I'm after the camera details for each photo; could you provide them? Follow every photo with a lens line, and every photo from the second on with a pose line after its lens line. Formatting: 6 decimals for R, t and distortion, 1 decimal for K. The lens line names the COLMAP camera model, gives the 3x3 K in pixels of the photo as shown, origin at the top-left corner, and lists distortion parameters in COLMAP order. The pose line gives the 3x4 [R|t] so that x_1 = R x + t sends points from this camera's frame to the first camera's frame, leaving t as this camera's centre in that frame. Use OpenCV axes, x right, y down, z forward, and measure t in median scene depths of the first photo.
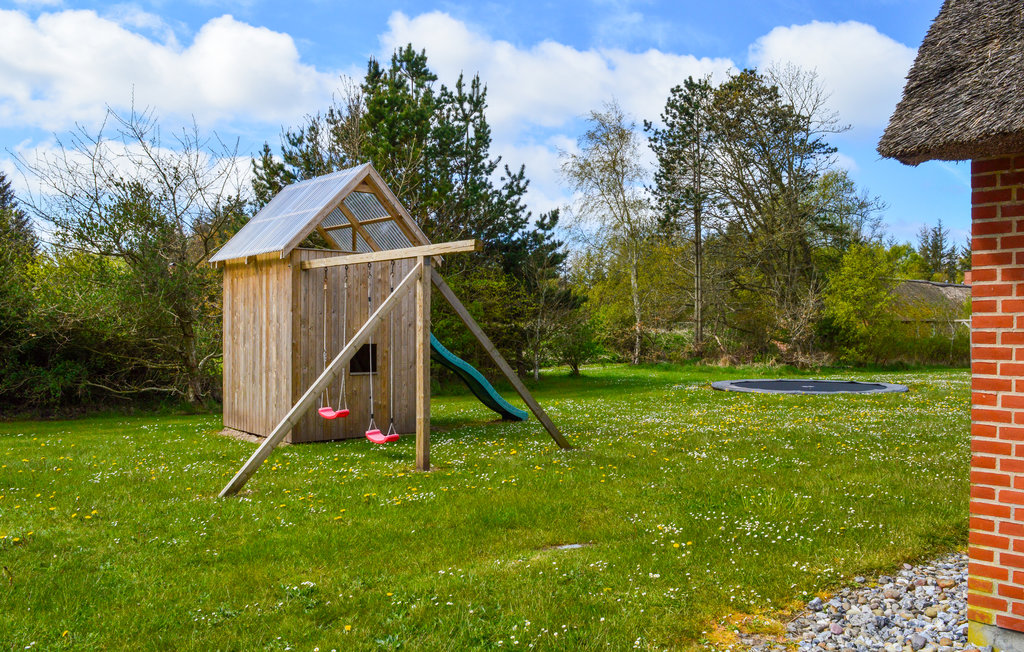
lens RADIAL K [[809.0, 0, 512.0], [0, 809.0, 326.0], [0, 0, 1]] dist [-0.092231, 0.001570]
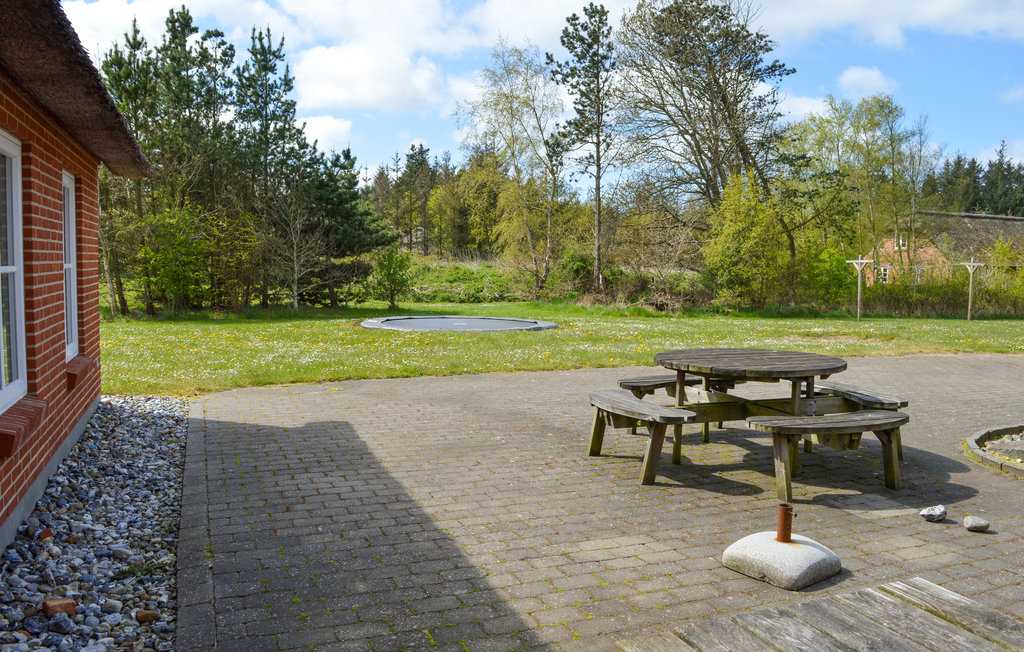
lens RADIAL K [[809.0, 0, 512.0], [0, 809.0, 326.0], [0, 0, 1]] dist [-0.092231, 0.001570]
pose [[0.949459, 0.035465, -0.311882, 0.444215], [-0.014553, 0.997502, 0.069123, 0.006534], [0.313555, -0.061091, 0.947603, 0.050047]]
